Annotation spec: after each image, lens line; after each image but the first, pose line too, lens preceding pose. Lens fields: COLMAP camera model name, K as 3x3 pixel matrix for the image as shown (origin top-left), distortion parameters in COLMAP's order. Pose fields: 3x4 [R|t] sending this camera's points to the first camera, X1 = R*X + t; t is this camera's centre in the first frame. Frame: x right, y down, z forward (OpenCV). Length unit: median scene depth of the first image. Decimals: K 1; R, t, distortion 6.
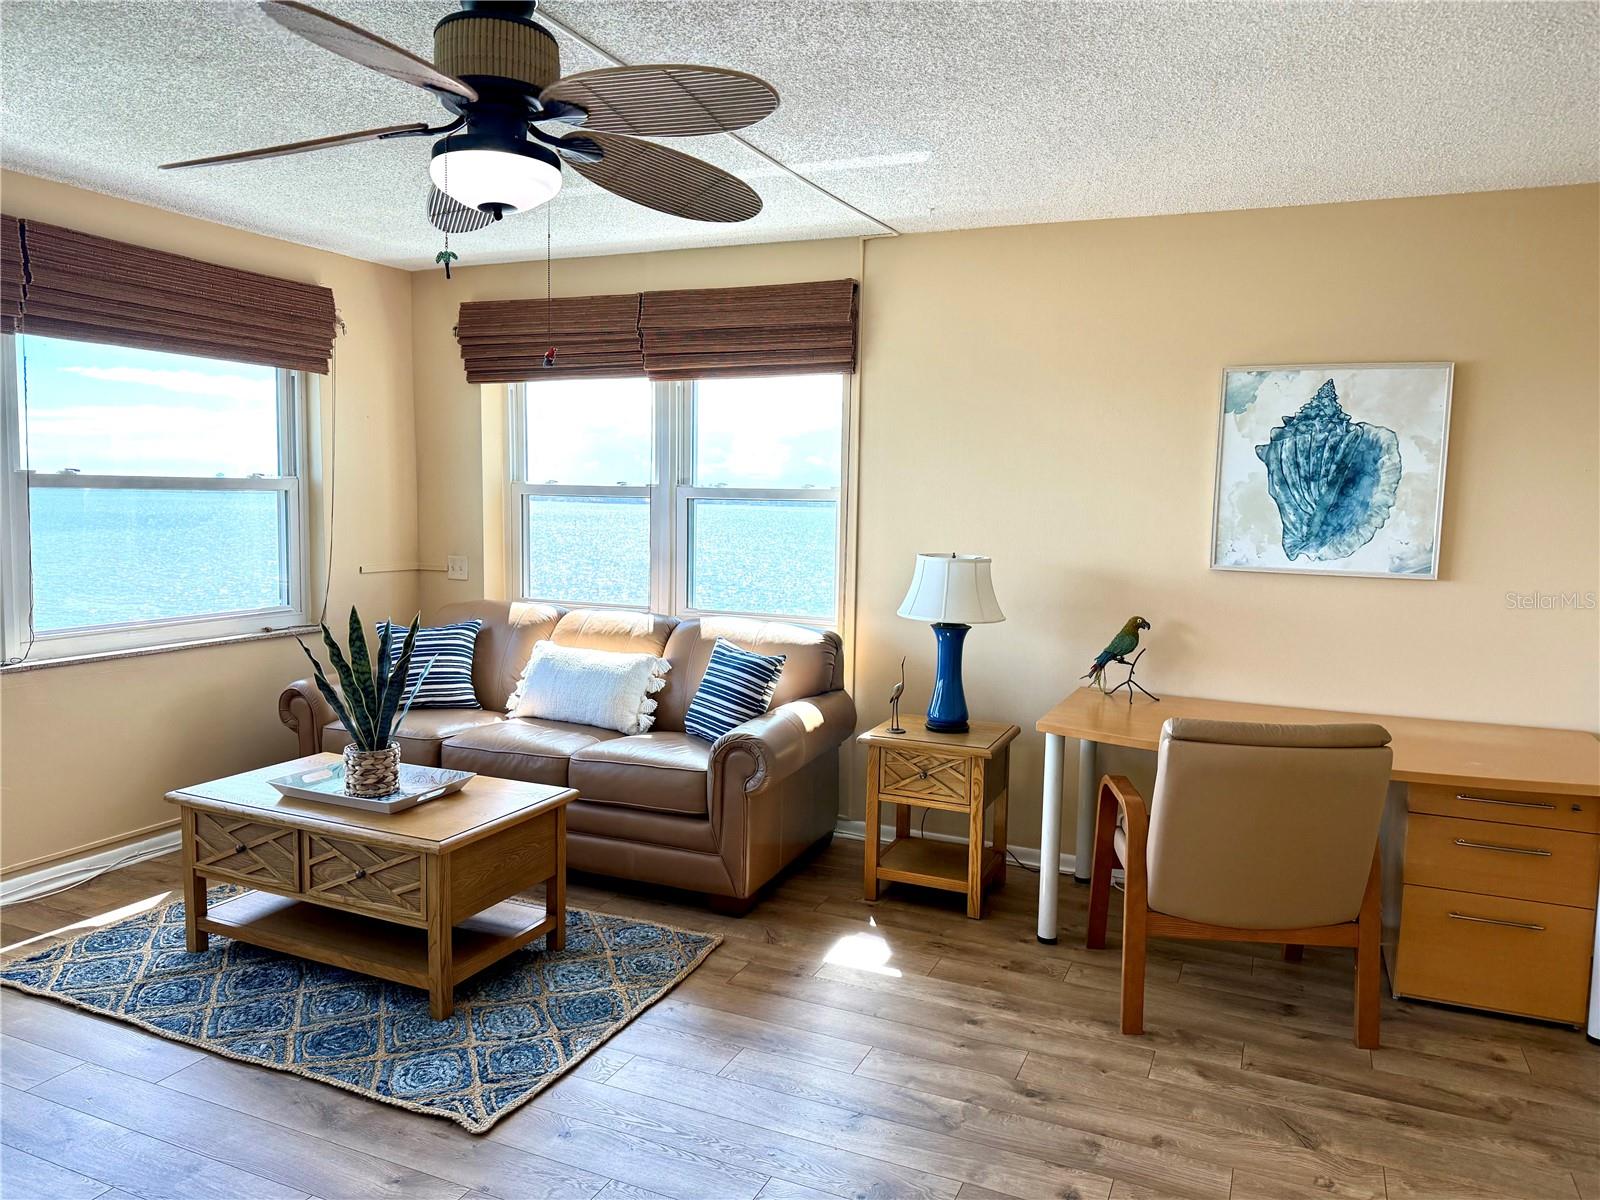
lens RADIAL K [[1139.1, 0, 800.0], [0, 1139.1, 600.0], [0, 0, 1]] dist [0.041601, -0.030279]
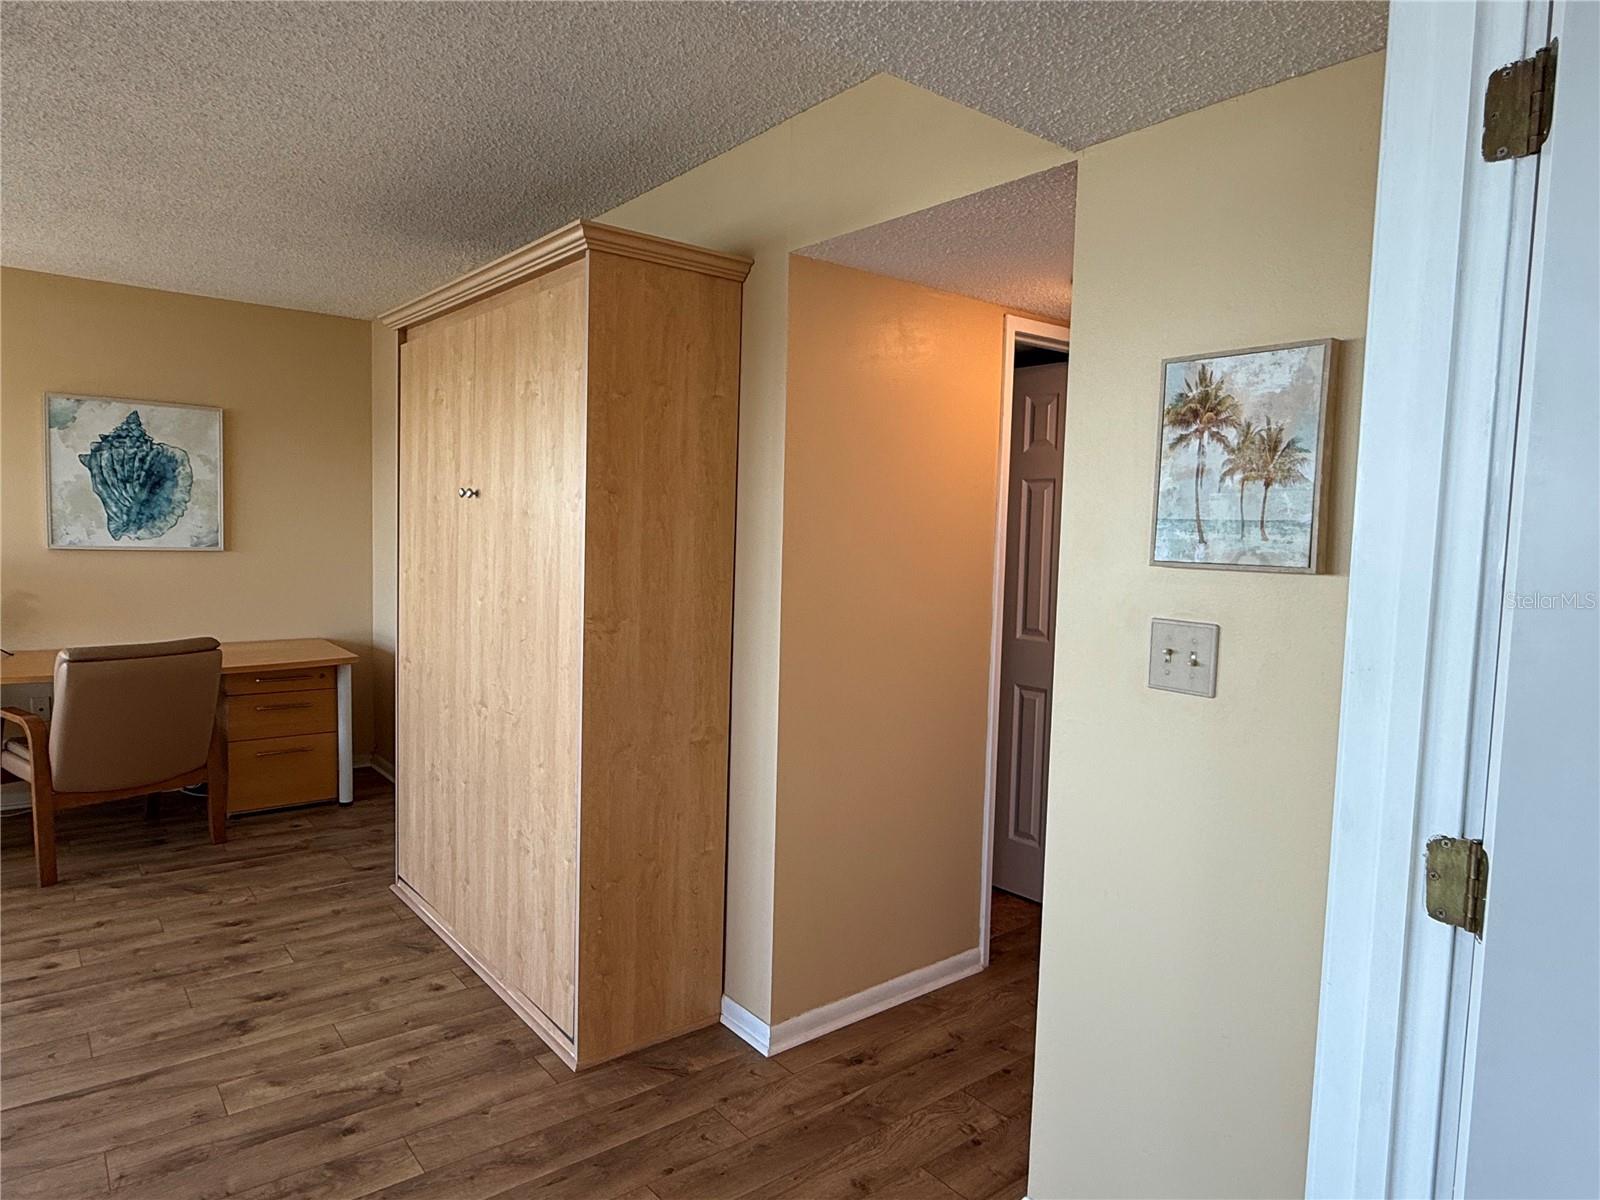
lens RADIAL K [[982.1, 0, 800.0], [0, 982.1, 600.0], [0, 0, 1]] dist [0.004048, 0.002115]
pose [[0.461184, -0.073745, 0.884235, -0.248673], [0.065832, 0.996637, 0.048784, 0.034094], [-0.884859, 0.035712, 0.464488, -0.275796]]
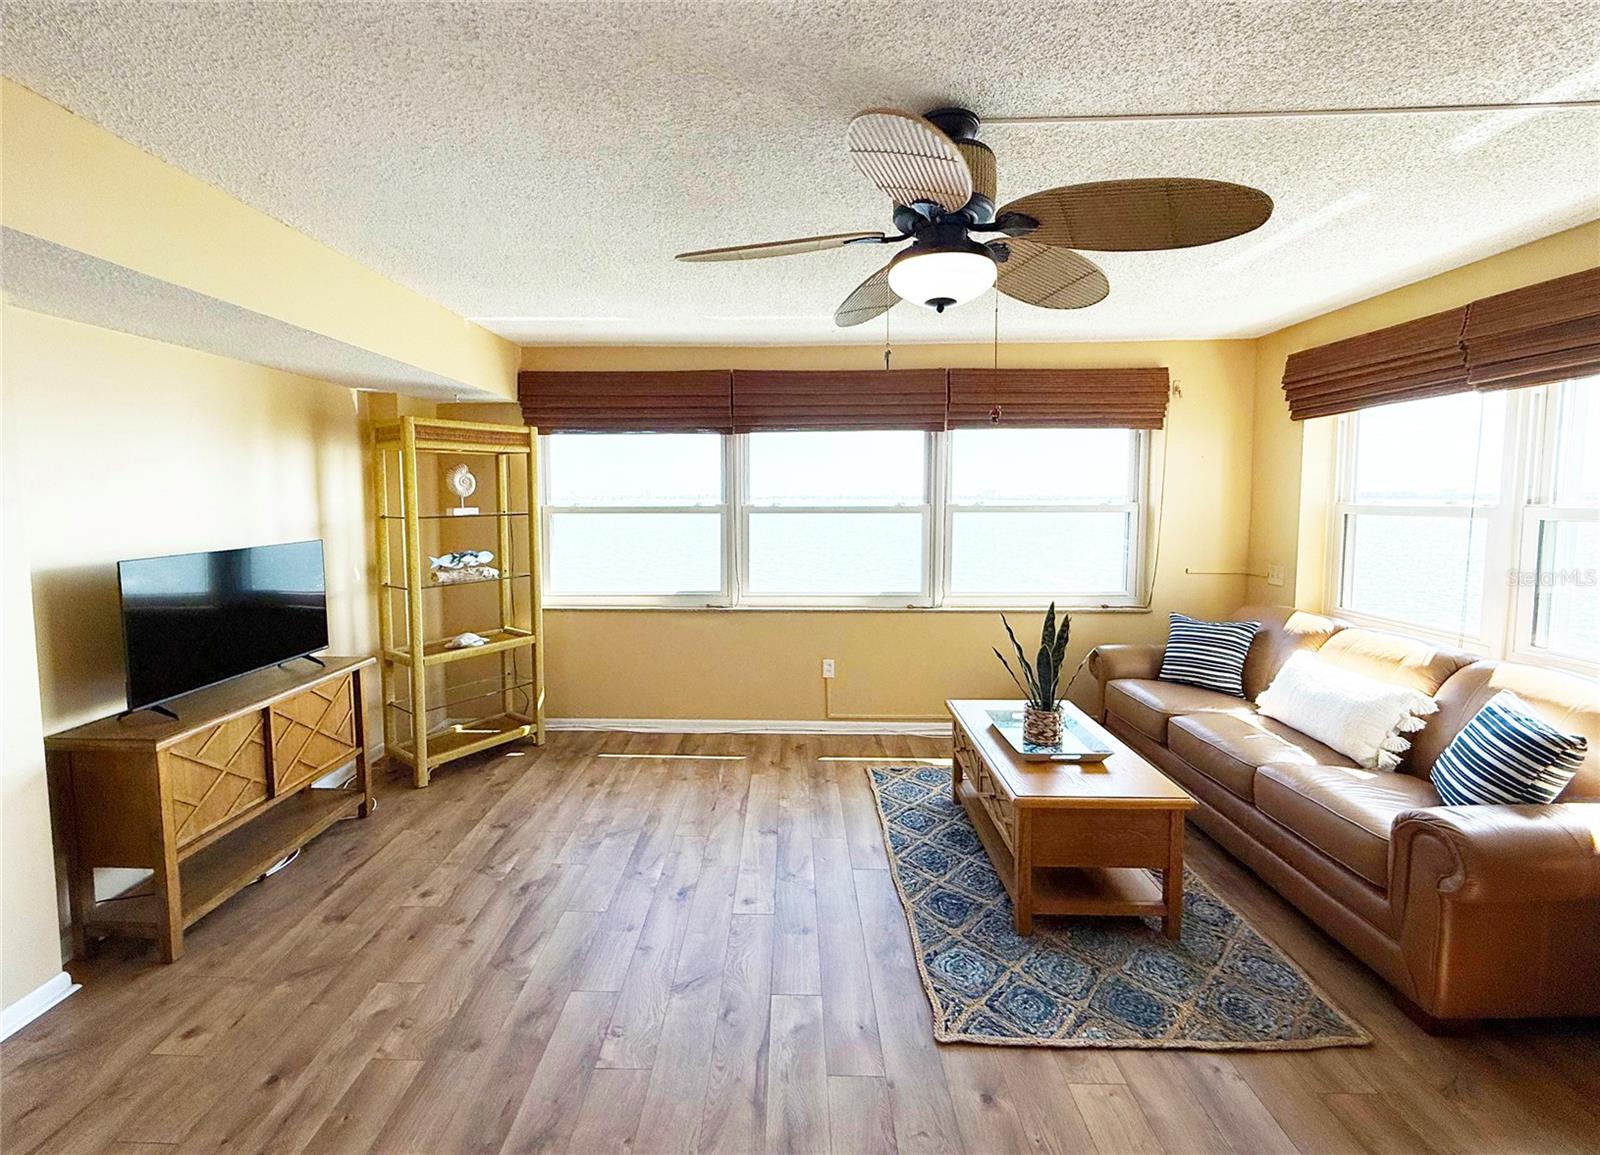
lens RADIAL K [[655.9, 0, 771.8], [0, 655.9, 544.8], [0, 0, 1]] dist [0.000079, 0.003746]
pose [[0.378386, 0.049044, -0.924348, 0.183653], [-0.075524, 0.996902, 0.021978, -0.048637], [0.922562, 0.061495, 0.380918, 0.336889]]
